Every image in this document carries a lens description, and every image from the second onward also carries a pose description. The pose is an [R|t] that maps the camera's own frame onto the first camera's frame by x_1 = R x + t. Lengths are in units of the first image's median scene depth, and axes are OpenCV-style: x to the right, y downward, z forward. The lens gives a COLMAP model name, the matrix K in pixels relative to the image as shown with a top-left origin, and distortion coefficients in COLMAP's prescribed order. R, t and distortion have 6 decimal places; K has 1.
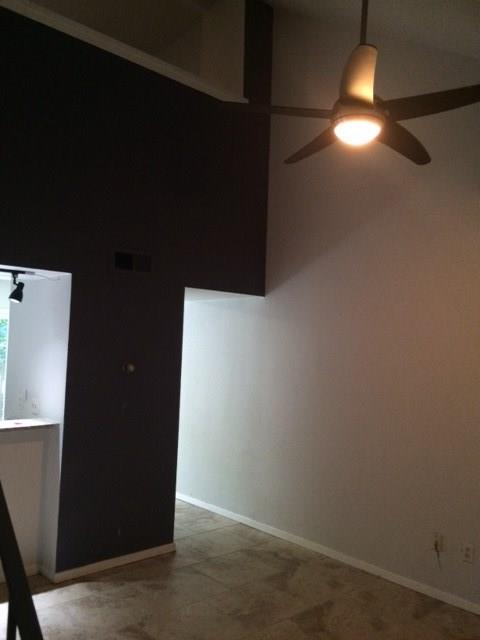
lens RADIAL K [[542.5, 0, 240.0], [0, 542.5, 320.0], [0, 0, 1]] dist [-0.002358, -0.003822]
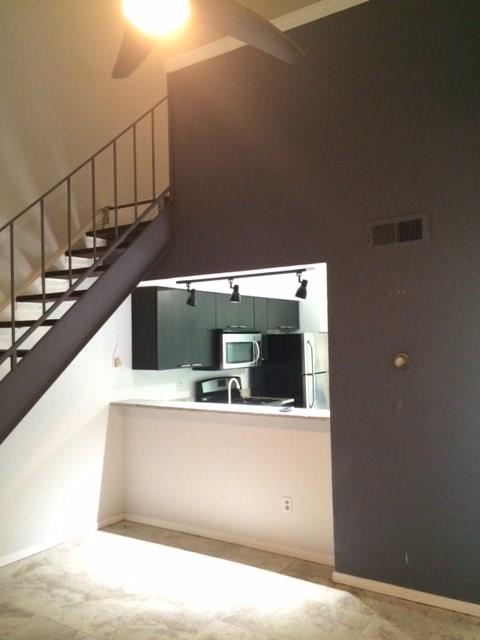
lens RADIAL K [[537.8, 0, 240.0], [0, 537.8, 320.0], [0, 0, 1]] dist [-0.000050, -0.002624]
pose [[0.274288, -0.072506, -0.958910, 0.566983], [0.069242, 0.996054, -0.055508, 0.058986], [0.959152, -0.051172, 0.278226, 0.587753]]
